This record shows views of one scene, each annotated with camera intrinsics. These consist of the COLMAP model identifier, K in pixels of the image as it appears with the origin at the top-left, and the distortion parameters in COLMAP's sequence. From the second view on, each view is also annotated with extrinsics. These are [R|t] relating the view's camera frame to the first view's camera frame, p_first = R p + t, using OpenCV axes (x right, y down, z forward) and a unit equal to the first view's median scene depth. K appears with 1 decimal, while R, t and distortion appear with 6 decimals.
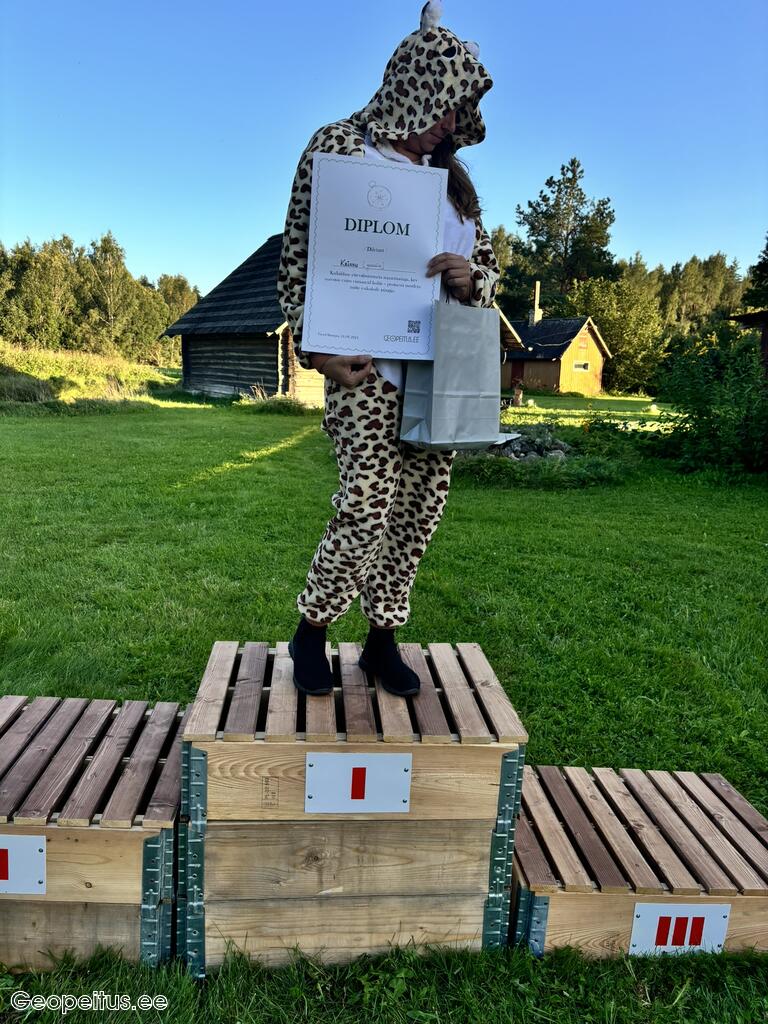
lens RADIAL K [[814.4, 0, 380.7], [0, 814.4, 523.8], [0, 0, 1]] dist [0.061542, -0.077303]
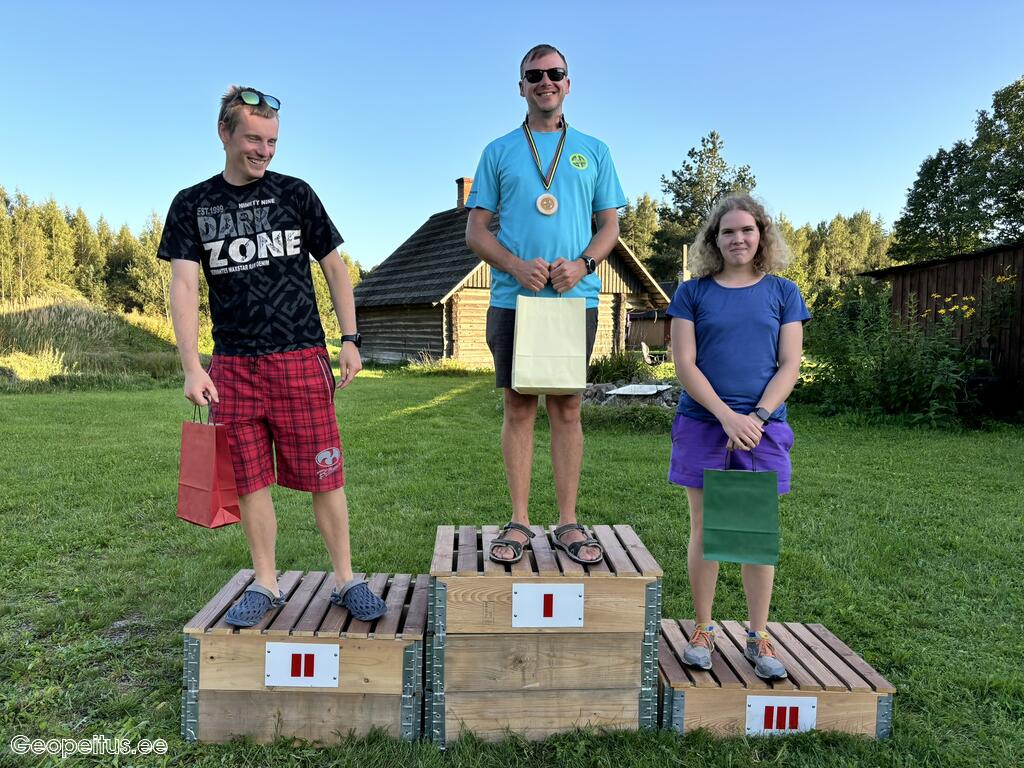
lens RADIAL K [[820.1, 0, 507.3], [0, 820.1, 388.8], [0, 0, 1]] dist [0.074149, -0.103059]
pose [[0.998761, -0.032998, -0.037257, -0.011930], [0.028330, 0.992428, -0.119519, 0.039525], [0.040919, 0.118315, 0.992133, -0.194136]]
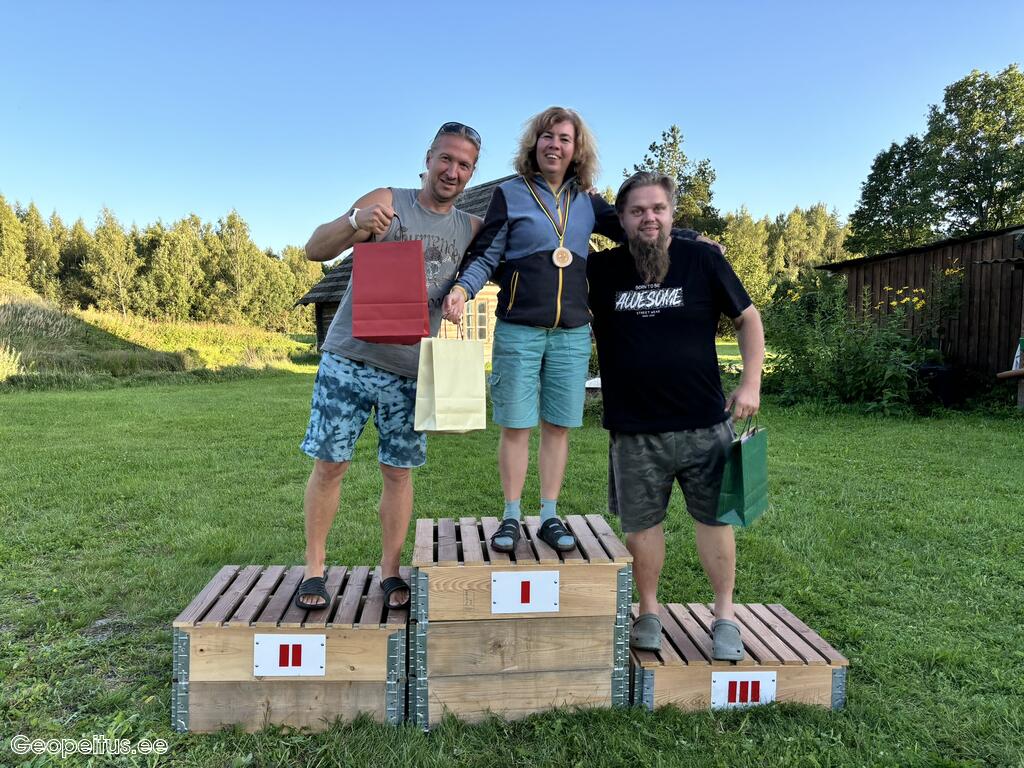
lens RADIAL K [[821.9, 0, 512.0], [0, 821.9, 386.0], [0, 0, 1]] dist [0.068305, -0.090116]
pose [[0.998896, -0.045899, 0.010052, -0.018507], [0.046741, 0.992514, -0.112837, 0.039248], [-0.004797, 0.113182, 0.993563, -0.223604]]
